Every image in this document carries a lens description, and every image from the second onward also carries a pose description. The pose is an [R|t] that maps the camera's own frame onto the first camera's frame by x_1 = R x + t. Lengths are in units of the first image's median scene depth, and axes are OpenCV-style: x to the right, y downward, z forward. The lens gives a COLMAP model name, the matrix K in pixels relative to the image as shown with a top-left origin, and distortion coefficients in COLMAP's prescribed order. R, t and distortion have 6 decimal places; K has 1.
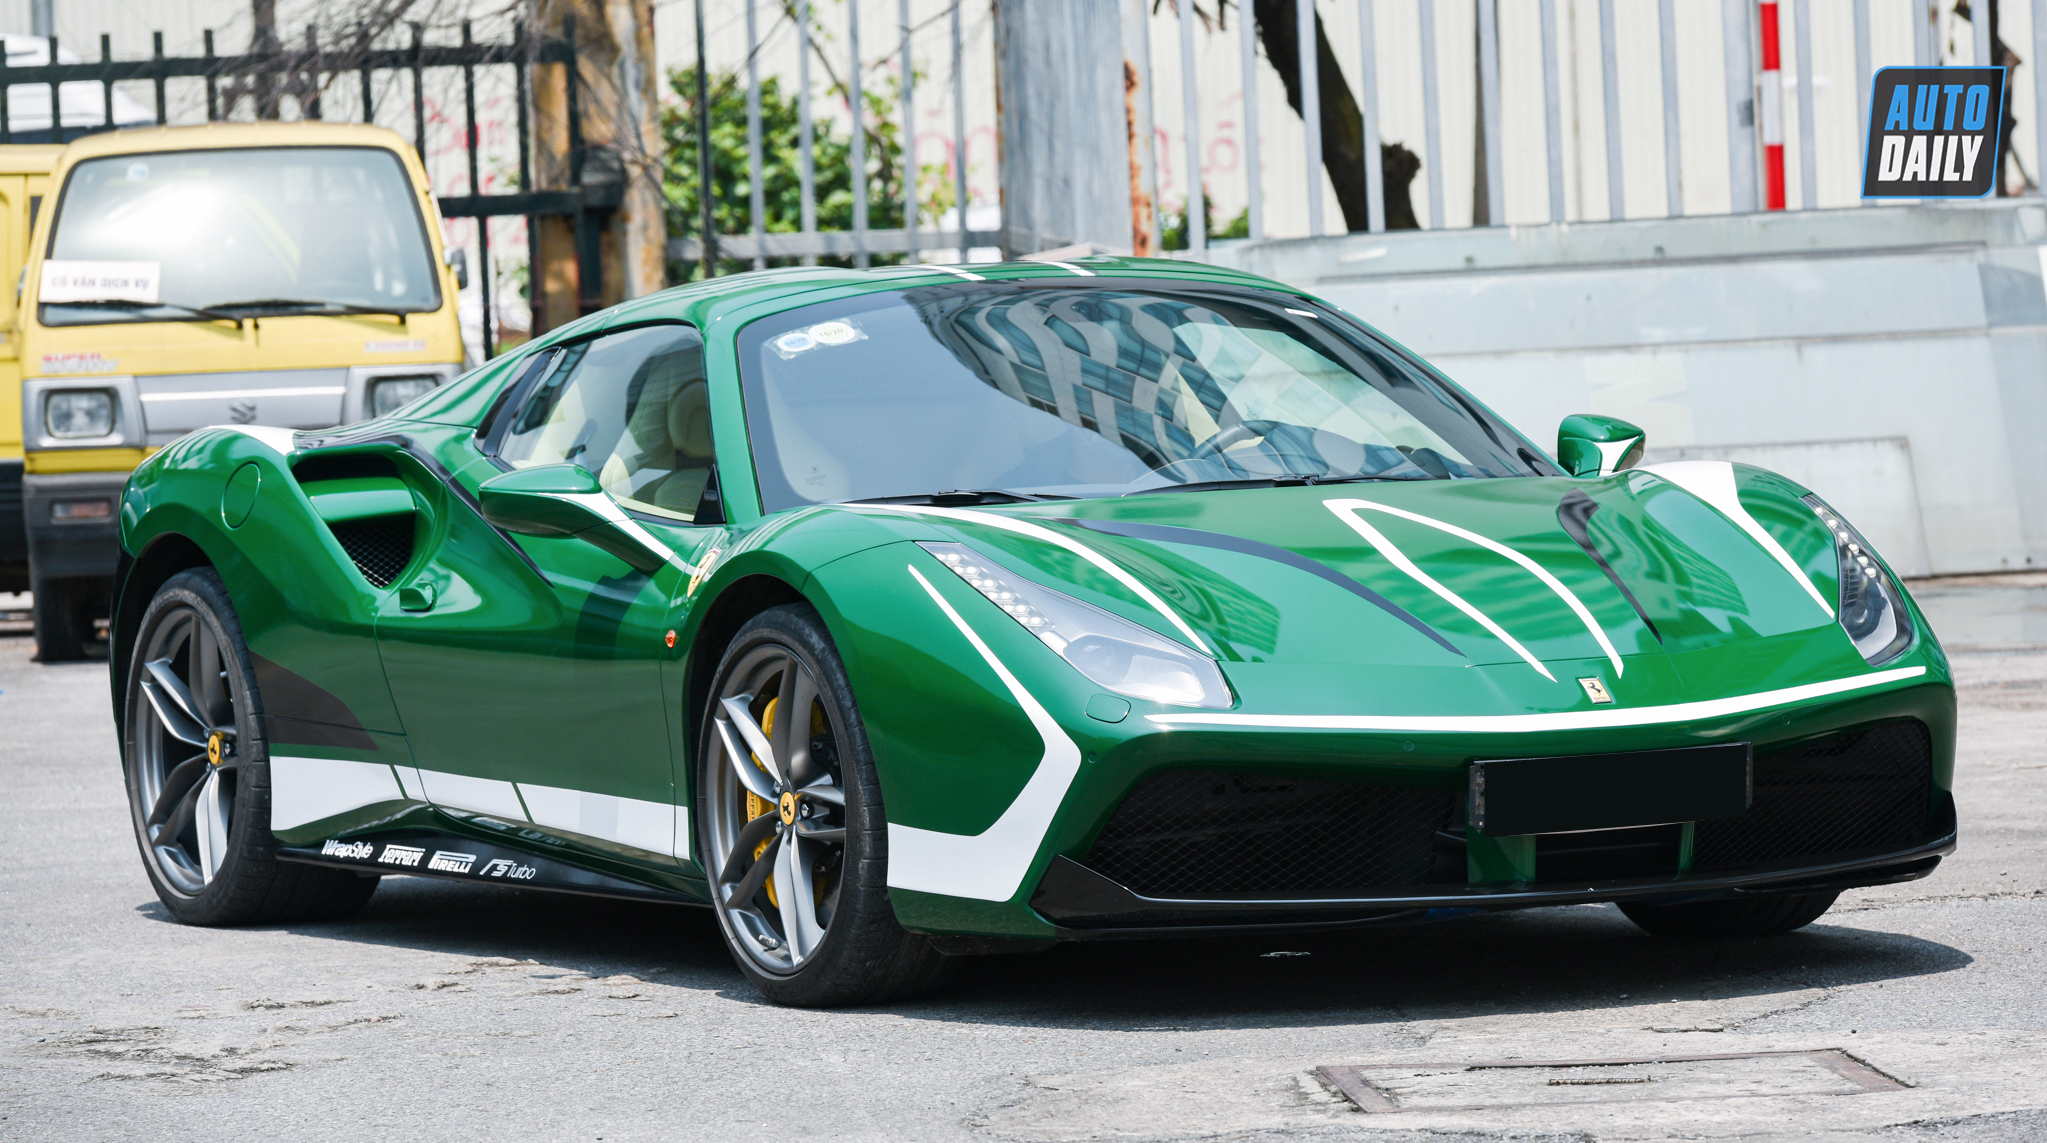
lens RADIAL K [[10289.1, 0, 1023.5], [0, 10289.1, 571.5], [0, 0, 1]] dist [-0.027579, -4.613456]
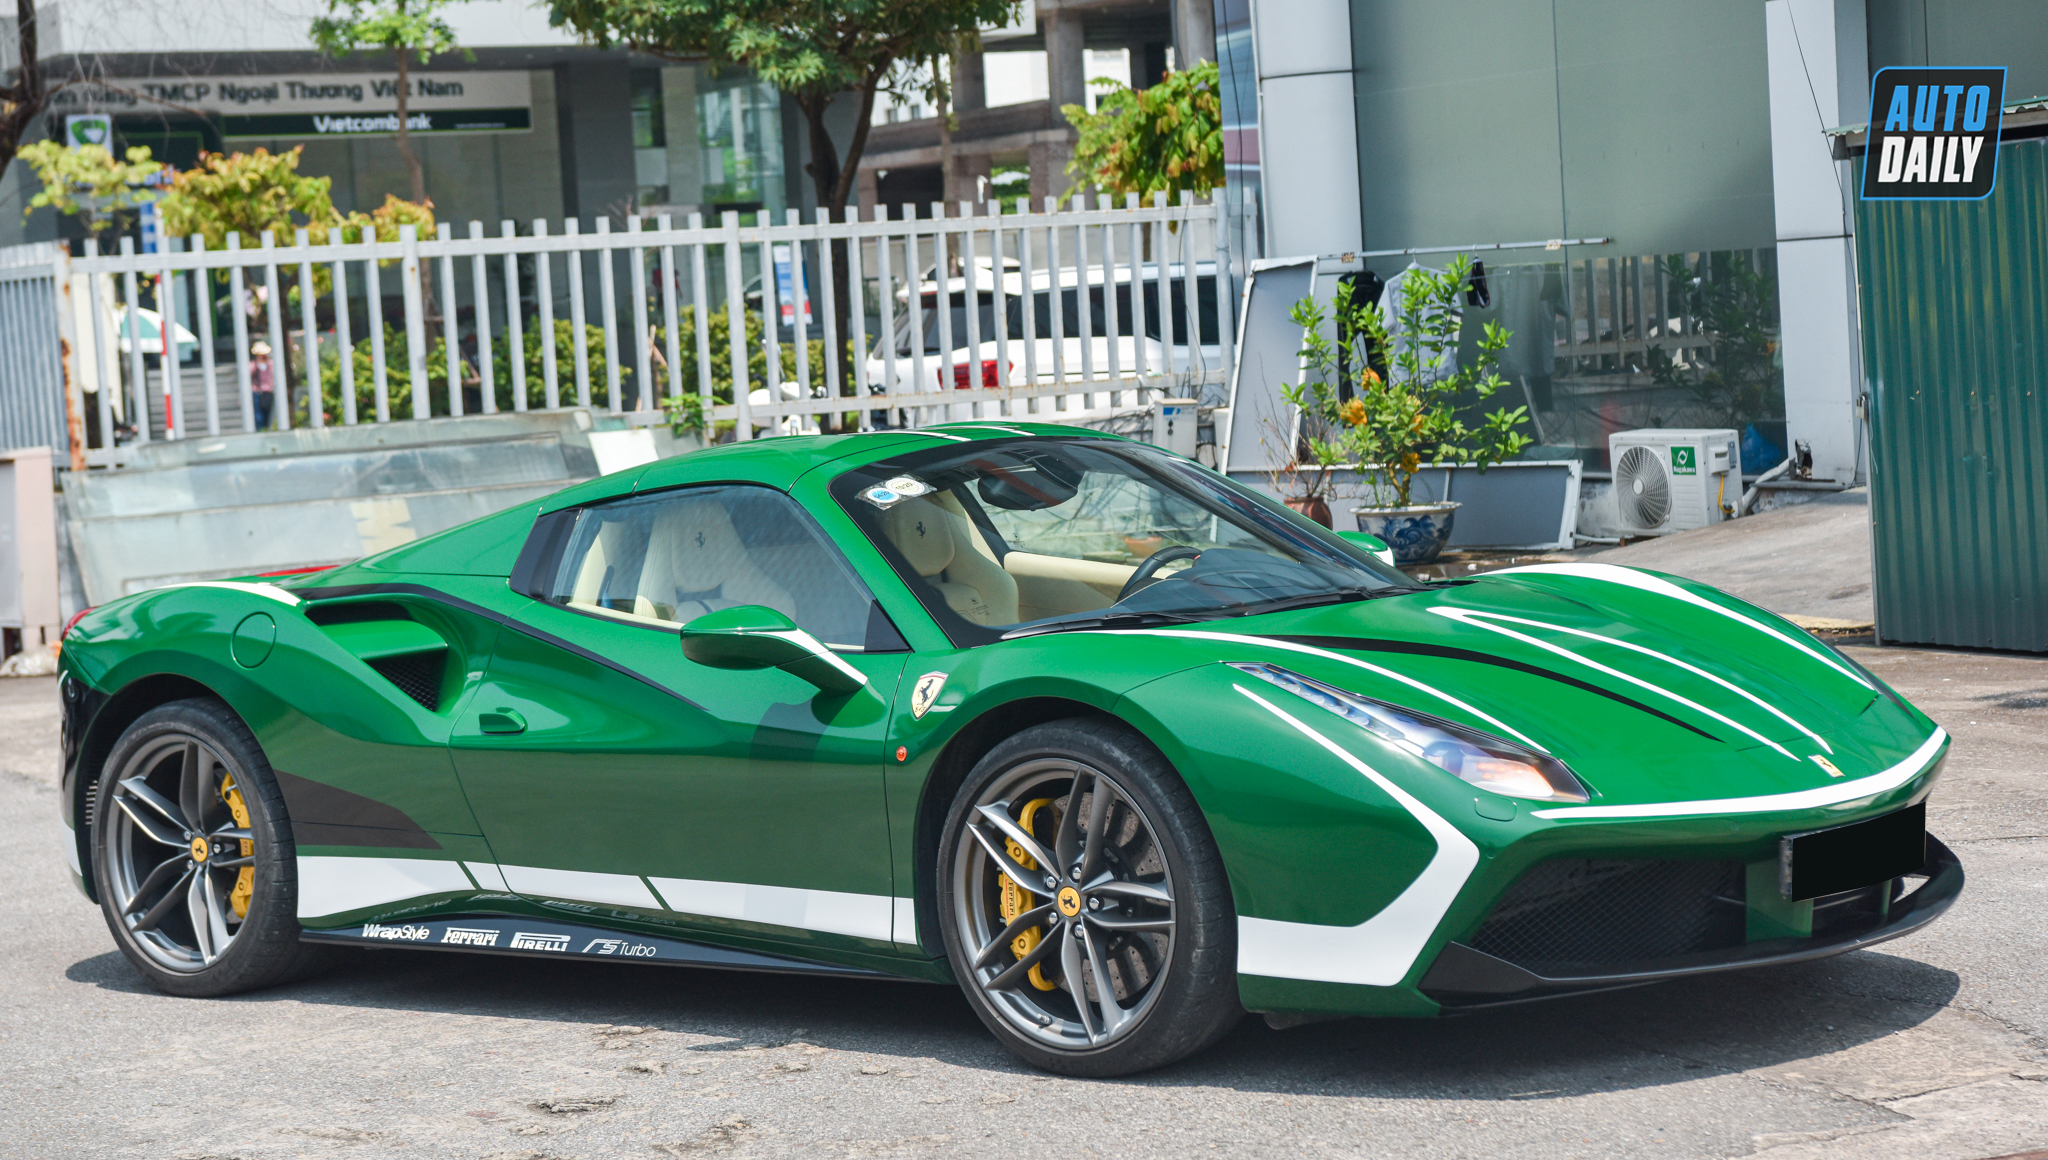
lens RADIAL K [[4024.0, 0, 1025.0], [0, 4024.0, 468.7], [0, 0, 1]] dist [0.333297, 0.005248]
pose [[0.921101, -0.031204, 0.388071, -0.192526], [0.041467, 0.998976, -0.018098, -0.016313], [-0.387109, 0.032762, 0.921452, 0.567055]]
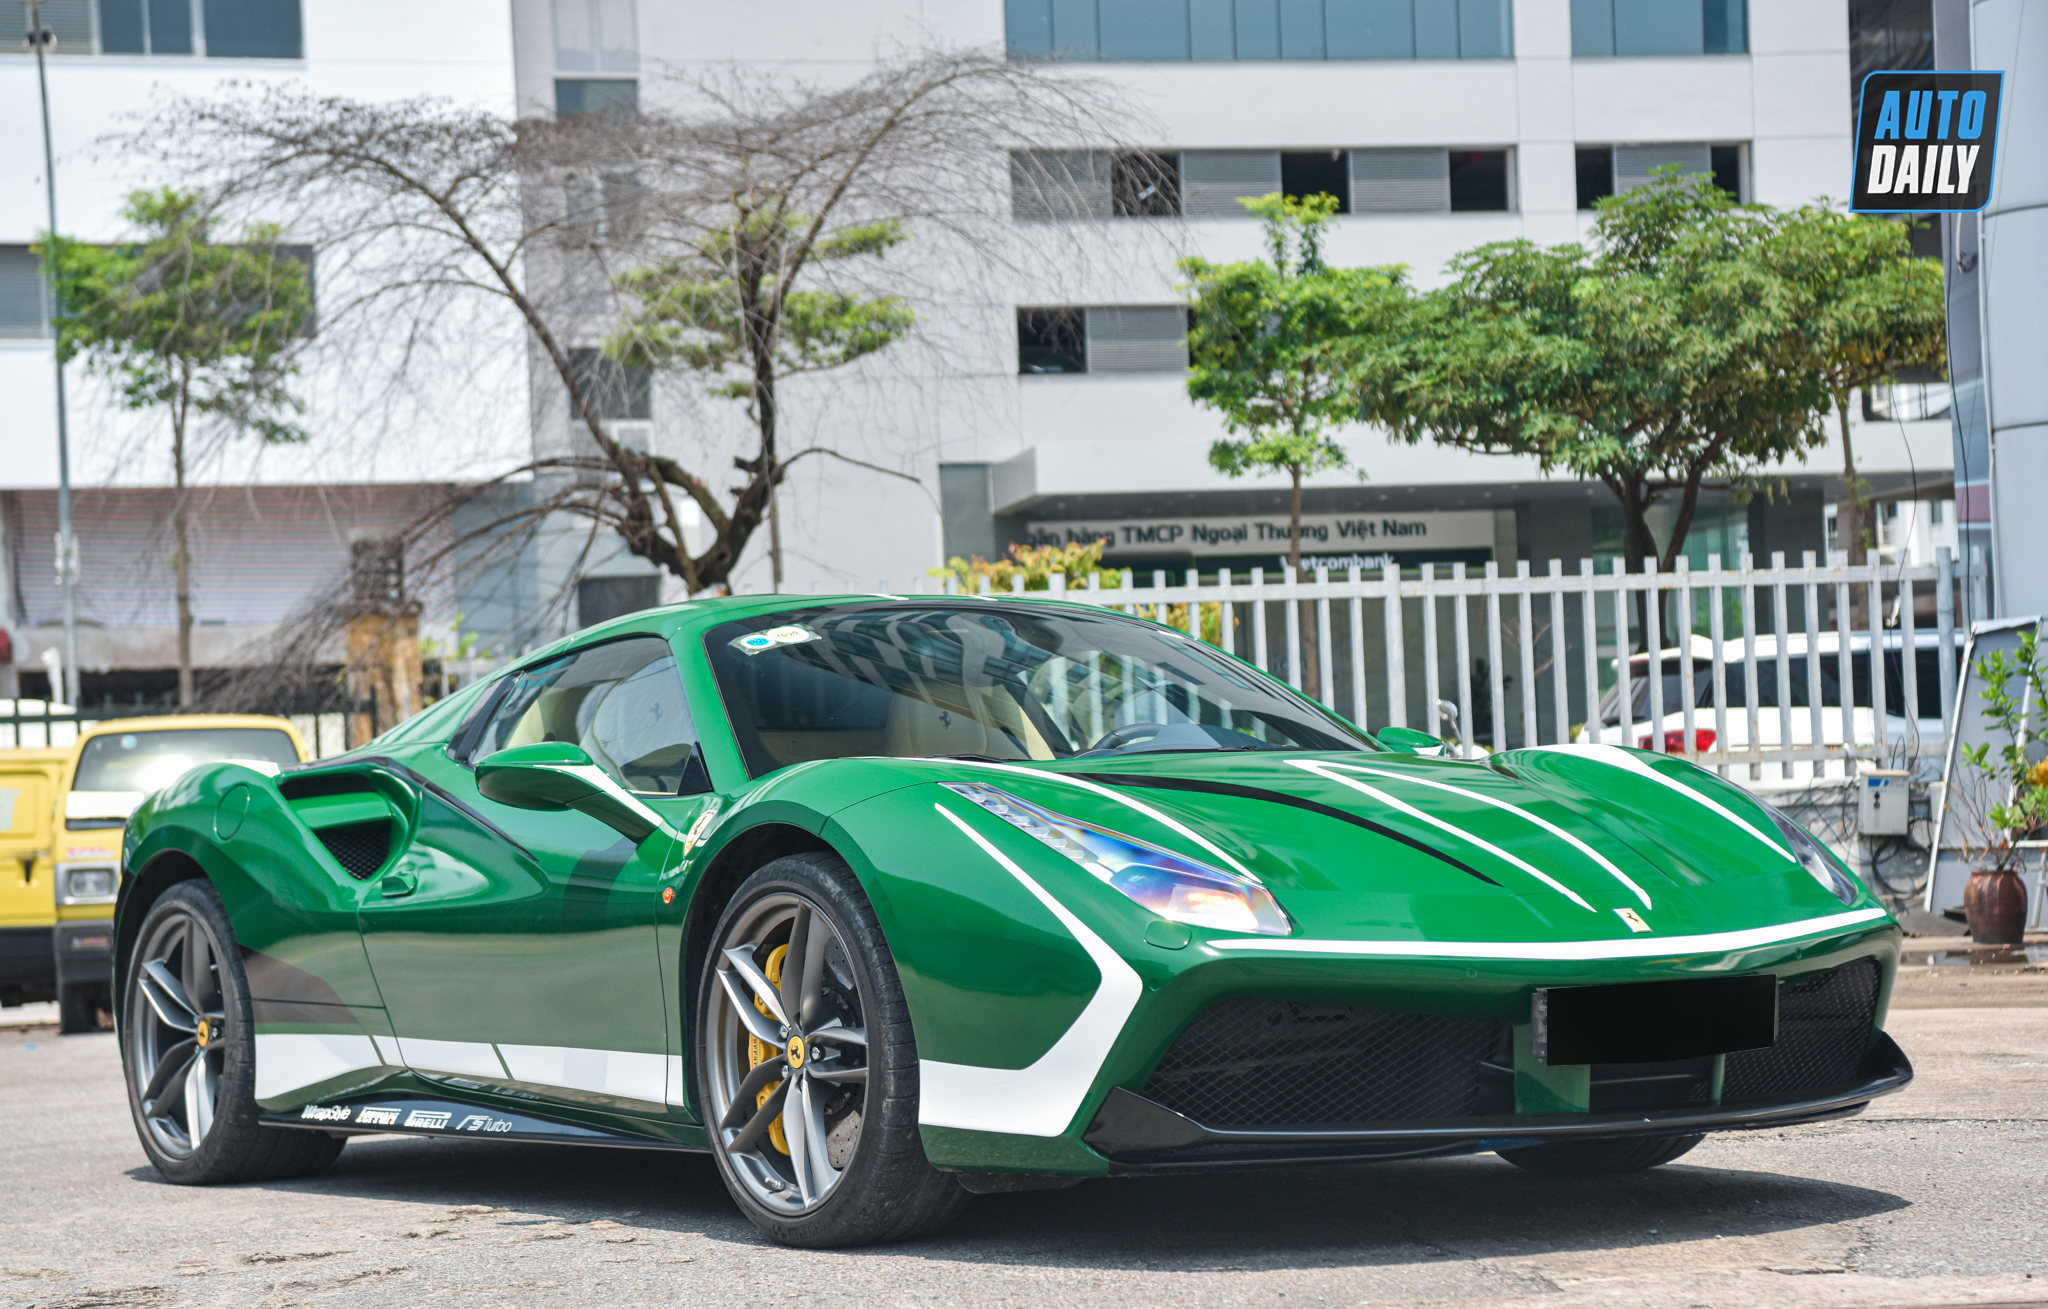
lens RADIAL K [[3999.0, 0, 1024.0], [0, 3999.0, 654.5], [0, 0, 1]] dist [0.299792, -0.089524]
pose [[0.991130, 0.003760, 0.132846, -0.051980], [0.009008, 0.995401, -0.095376, 0.021210], [-0.132593, 0.095726, 0.986537, 0.575342]]
